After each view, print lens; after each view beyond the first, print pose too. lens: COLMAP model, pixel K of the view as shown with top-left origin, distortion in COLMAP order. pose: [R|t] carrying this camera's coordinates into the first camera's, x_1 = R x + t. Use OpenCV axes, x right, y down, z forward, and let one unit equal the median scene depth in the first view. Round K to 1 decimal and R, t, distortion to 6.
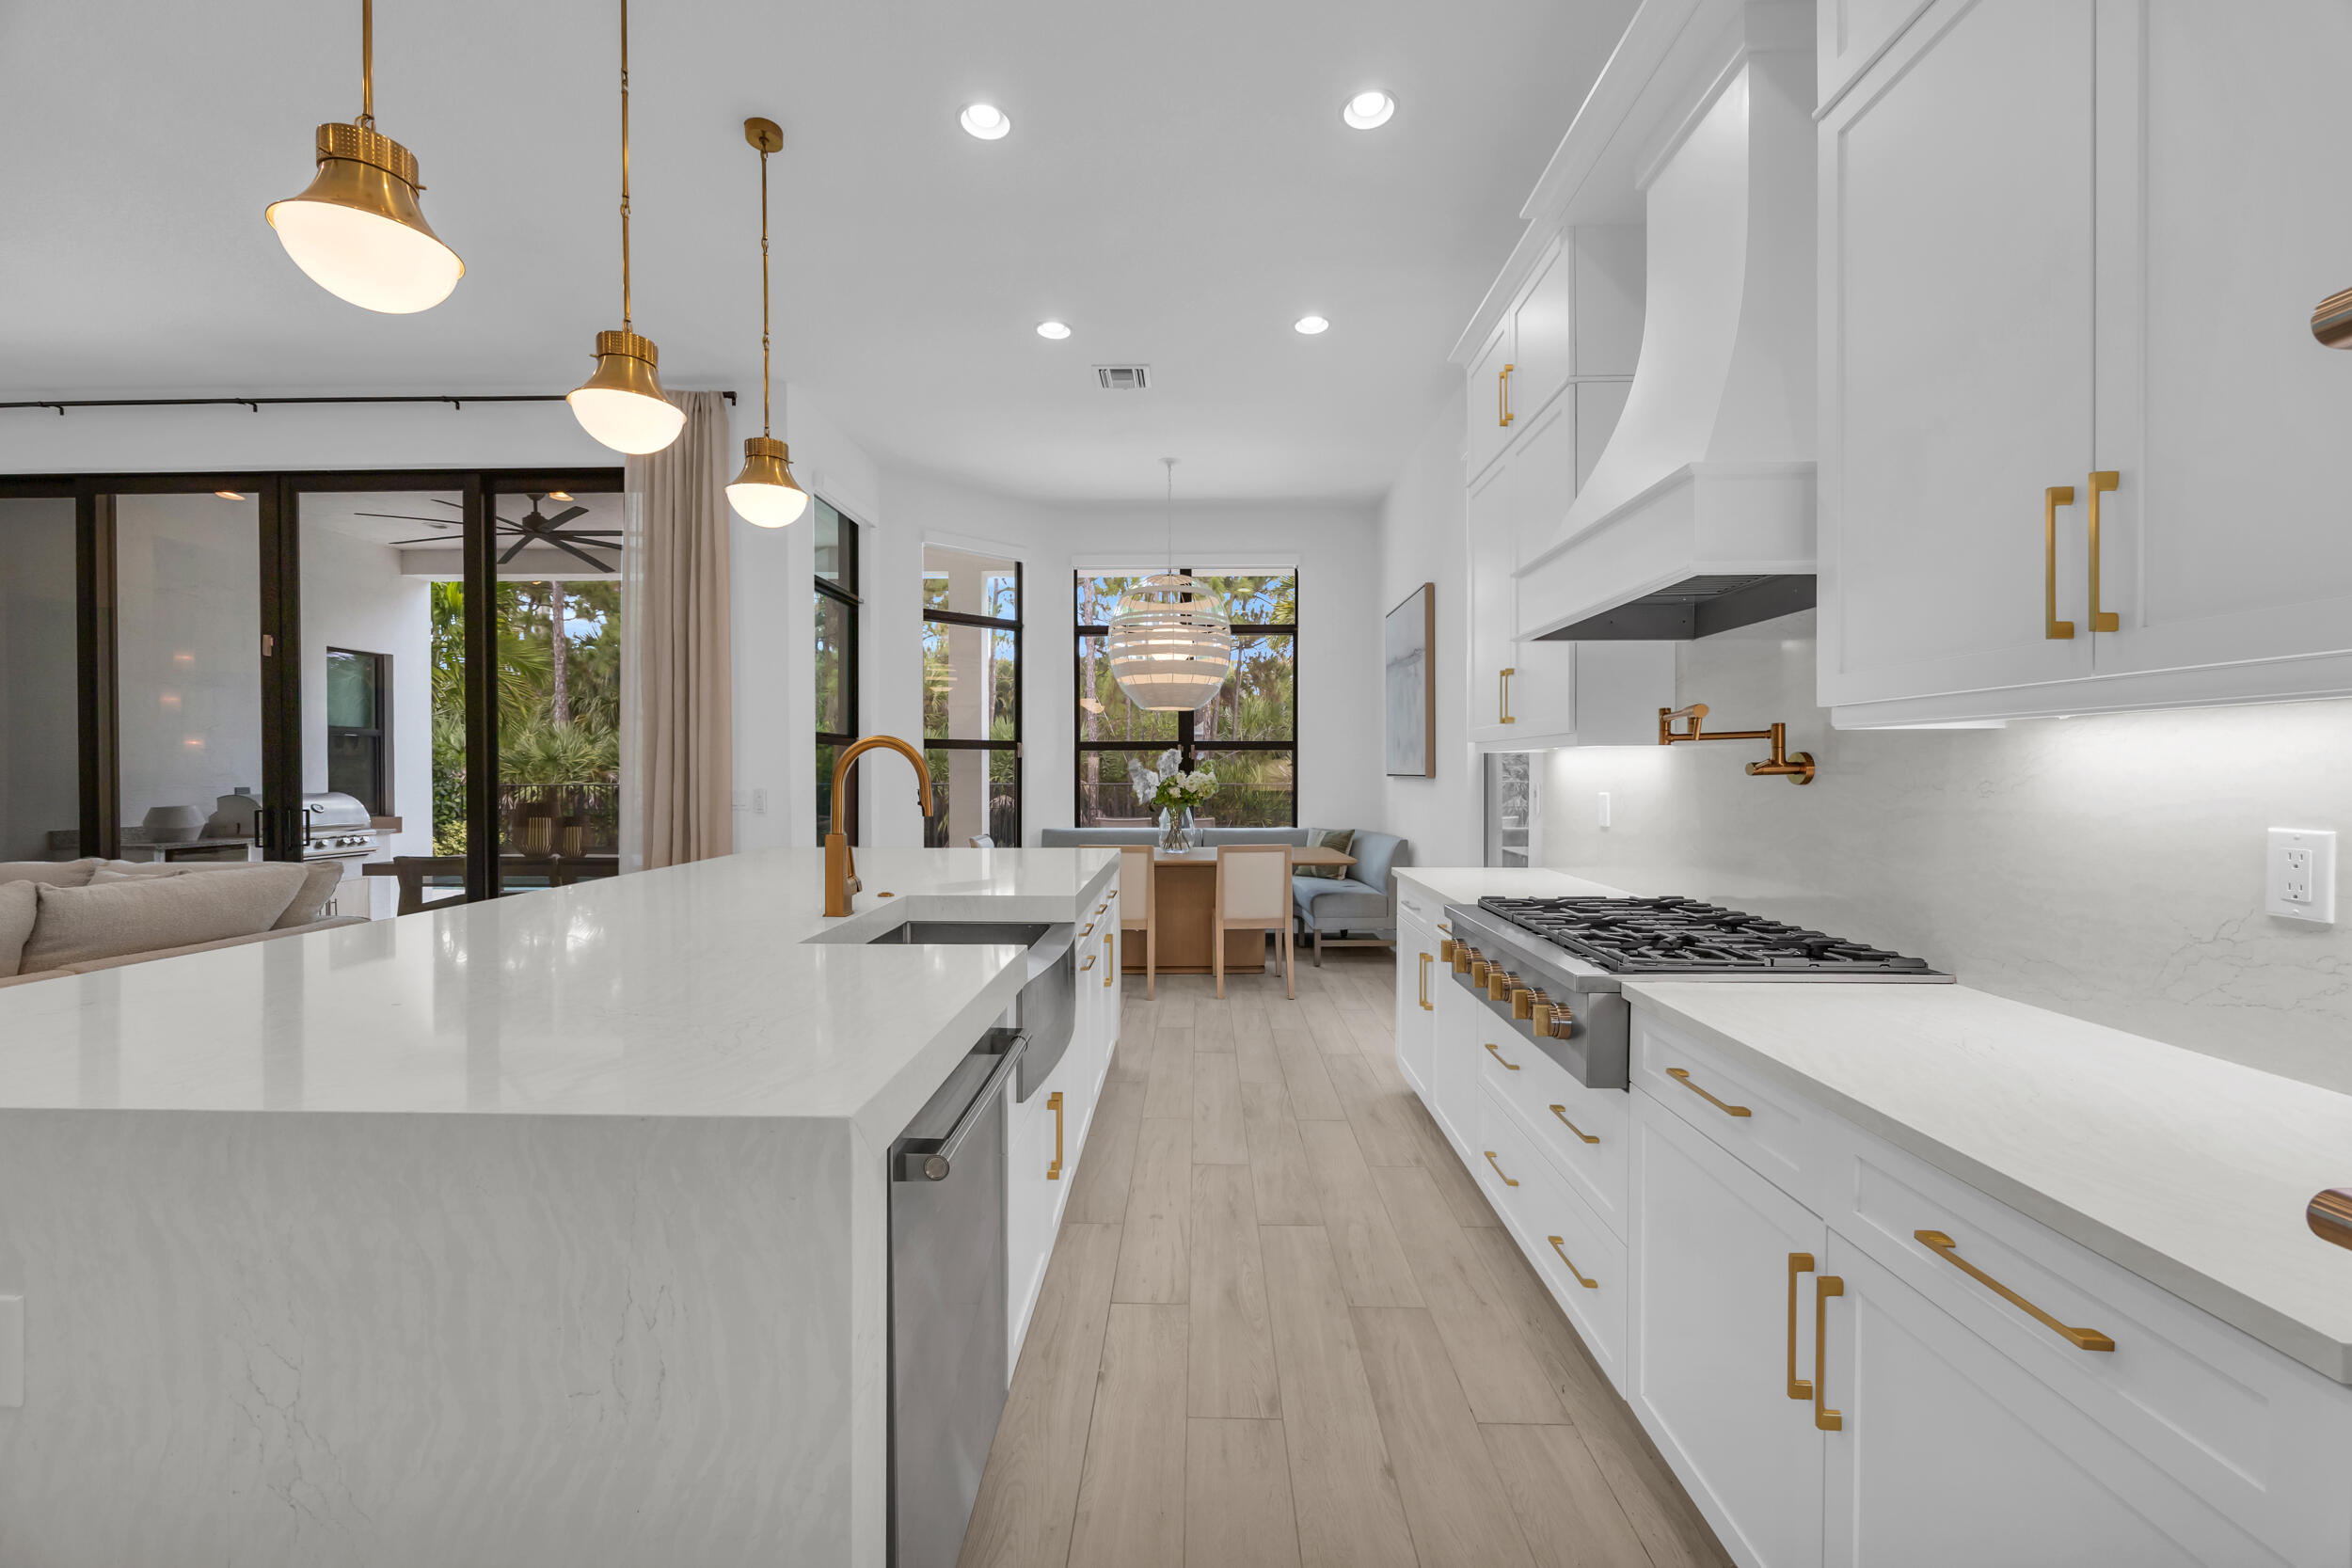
lens RADIAL K [[898.9, 0, 1174.8], [0, 898.9, 780.6], [0, 0, 1]] dist [-0.001823, 0.000222]
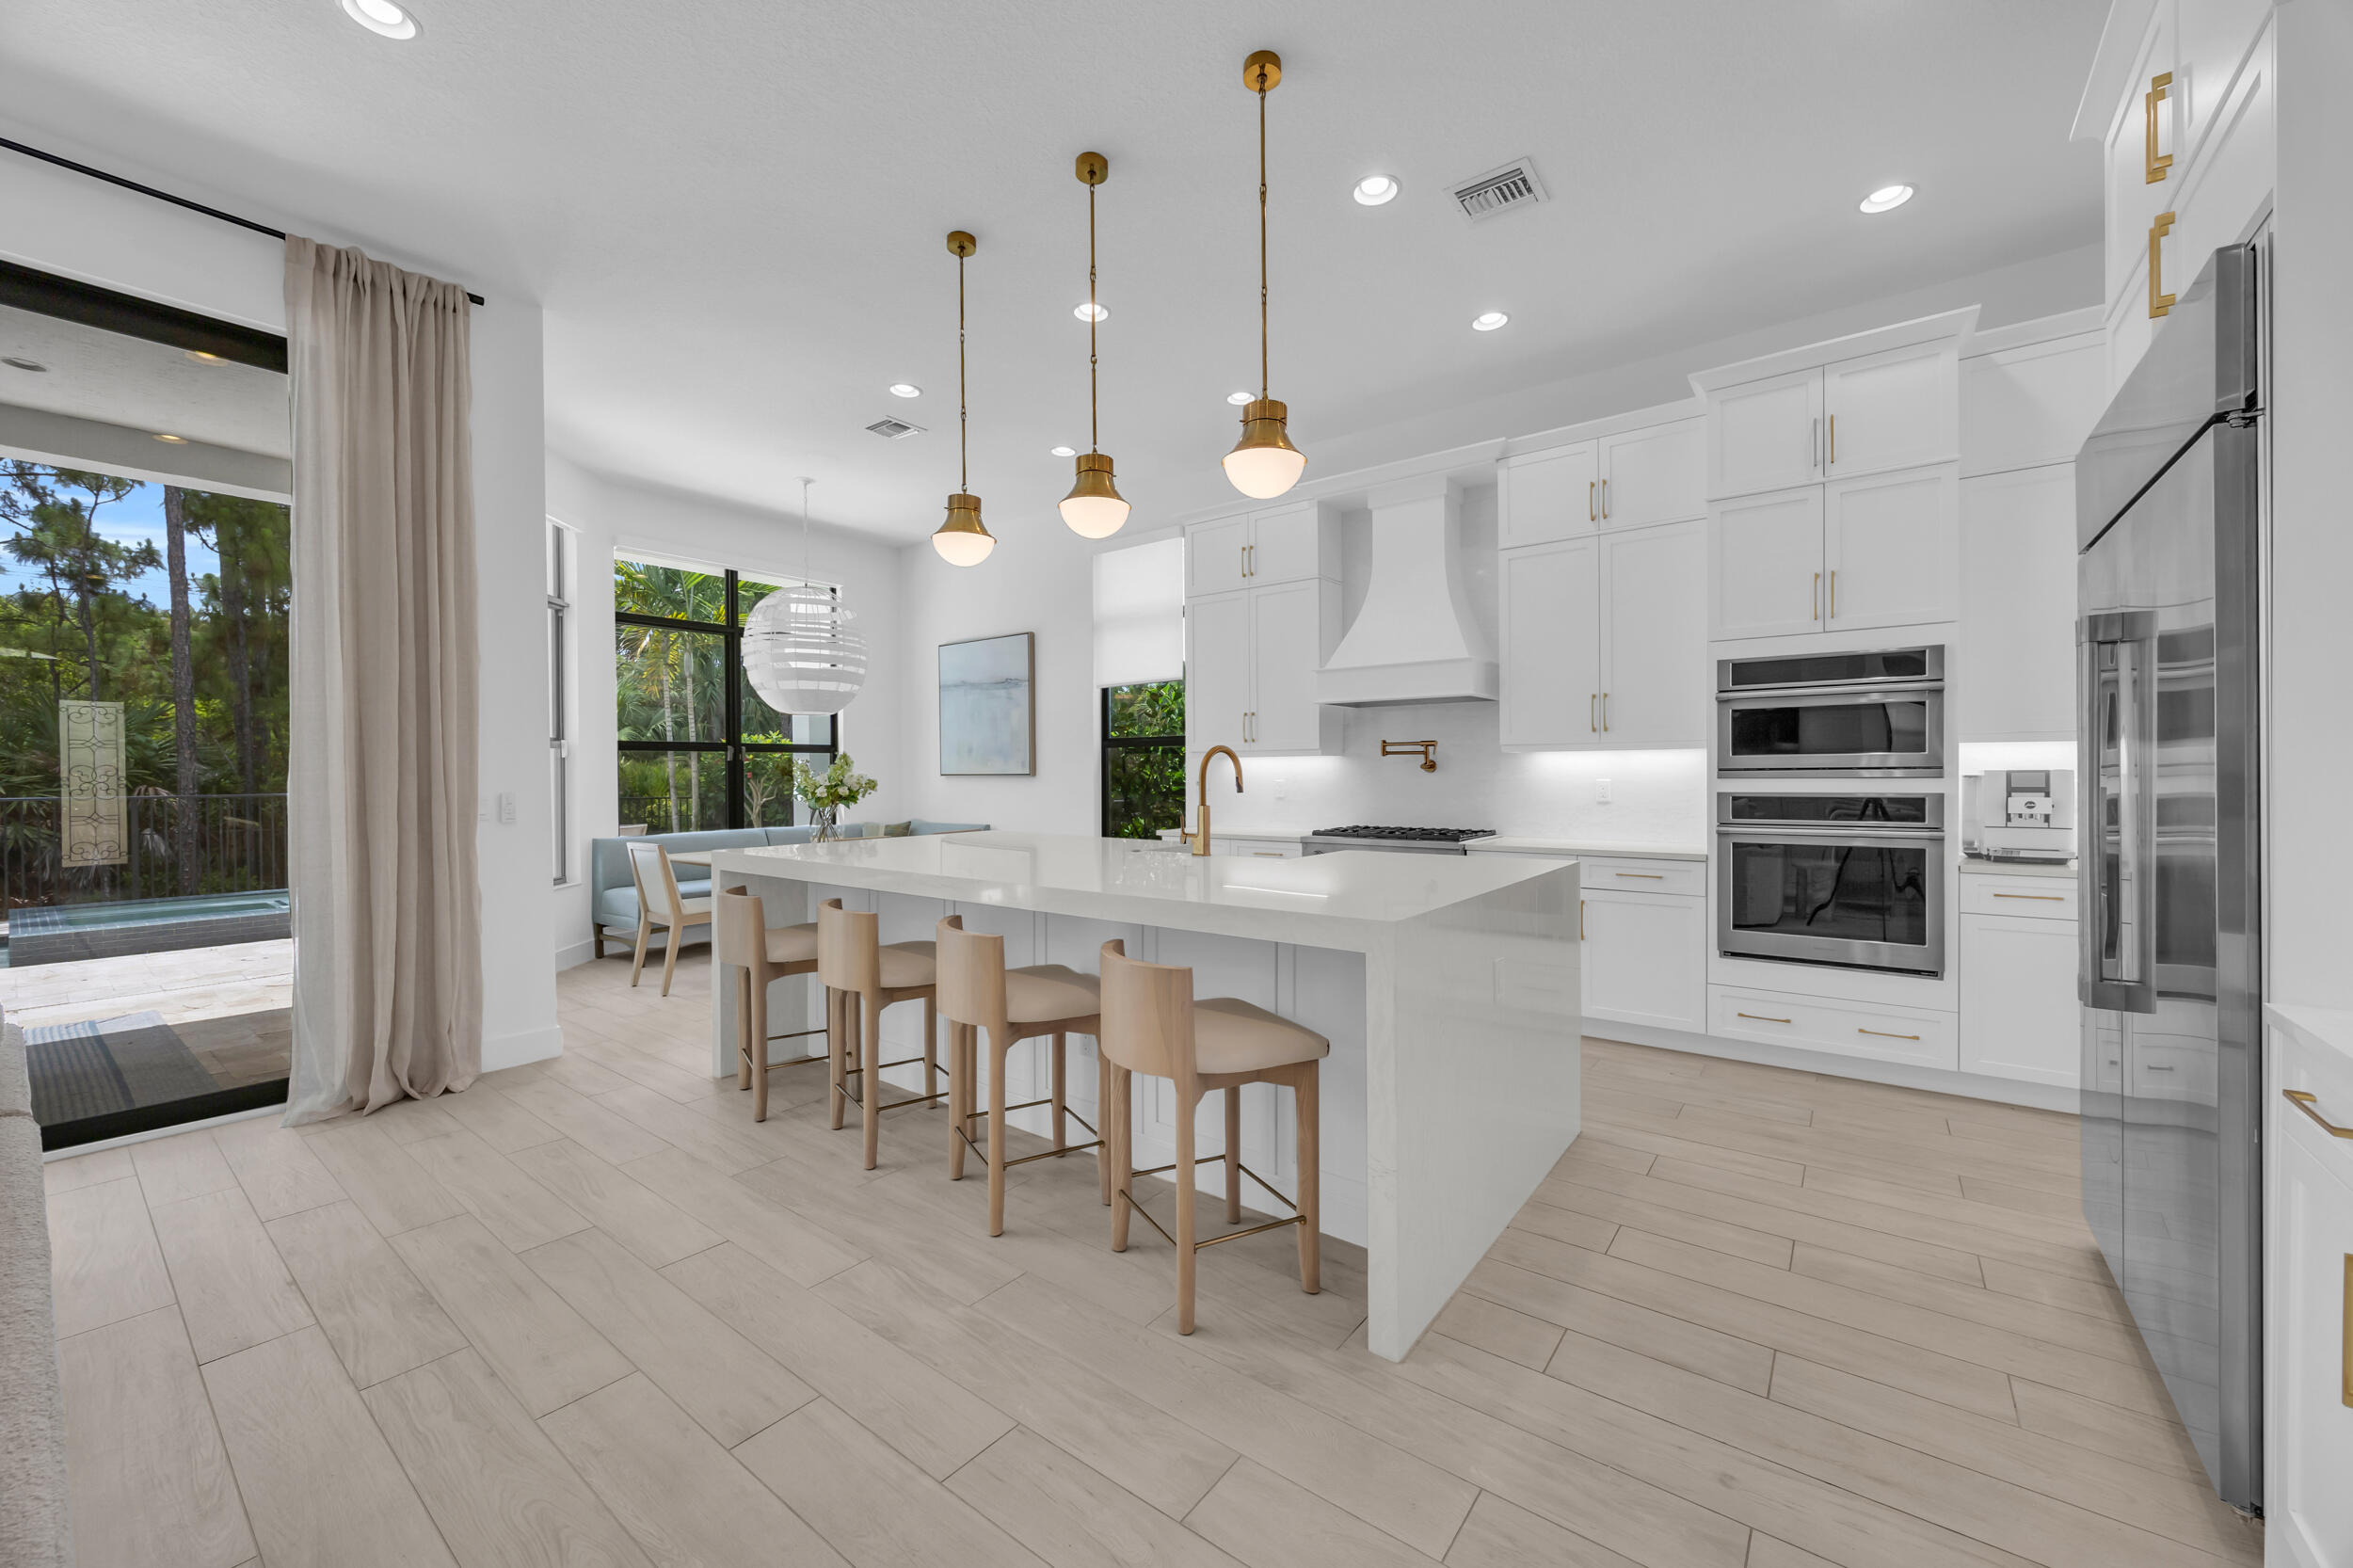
lens RADIAL K [[899.3, 0, 1175.3], [0, 899.3, 780.6], [0, 0, 1]] dist [-0.001823, 0.000222]
pose [[0.588392, -0.011972, 0.808487, -0.721591], [0.015823, 0.999869, 0.003290, 0.003071], [-0.808421, 0.010856, 0.588504, 0.034258]]
